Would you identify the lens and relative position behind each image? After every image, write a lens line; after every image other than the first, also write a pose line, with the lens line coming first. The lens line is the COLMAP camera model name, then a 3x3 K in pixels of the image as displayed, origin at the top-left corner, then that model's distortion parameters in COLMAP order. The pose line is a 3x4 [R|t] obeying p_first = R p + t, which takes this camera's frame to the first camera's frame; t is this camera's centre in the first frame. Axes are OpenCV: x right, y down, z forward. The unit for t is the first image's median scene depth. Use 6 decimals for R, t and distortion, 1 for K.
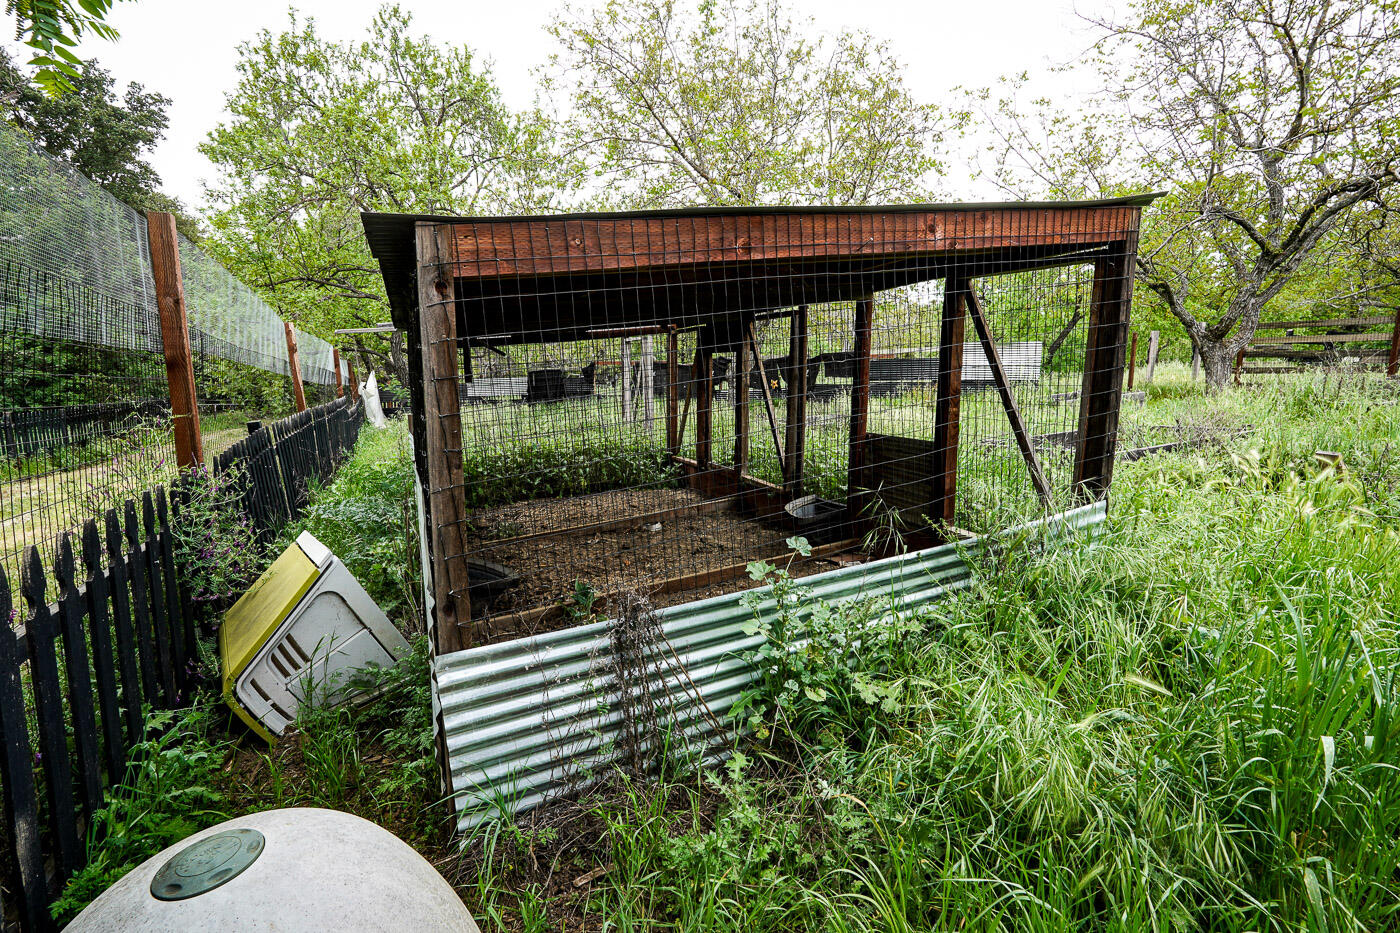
lens RADIAL K [[634.2, 0, 700.0], [0, 634.2, 466.5], [0, 0, 1]] dist [-0.033374, 0.015210]
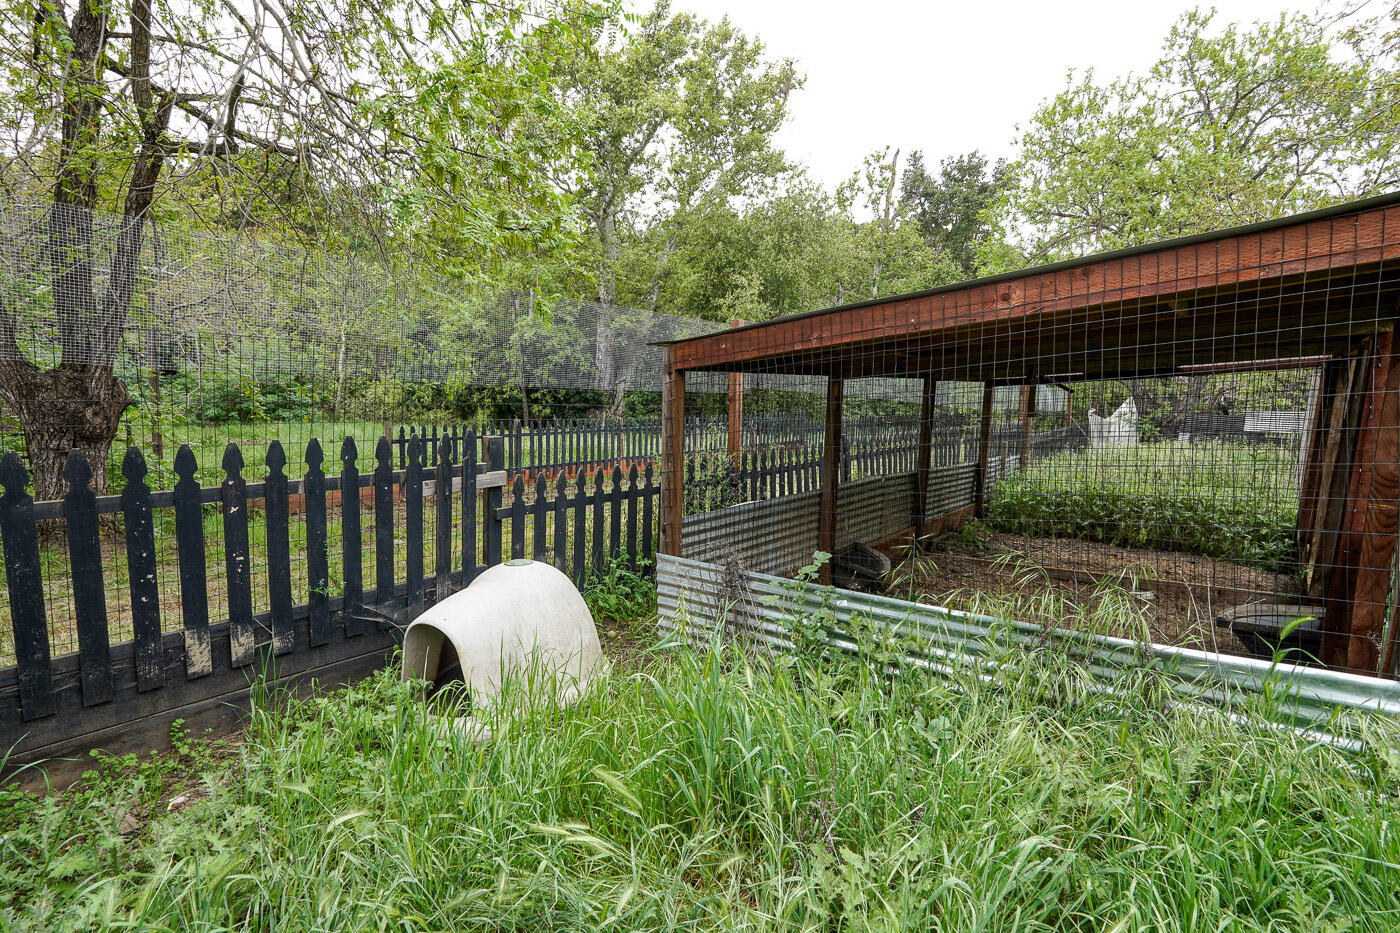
lens RADIAL K [[634.2, 0, 700.0], [0, 634.2, 466.5], [0, 0, 1]] dist [-0.033374, 0.015210]
pose [[0.406466, 0.130373, -0.904317, 0.171196], [-0.159677, 0.984671, 0.070187, -0.016229], [0.899605, 0.115870, 0.421053, 0.026681]]
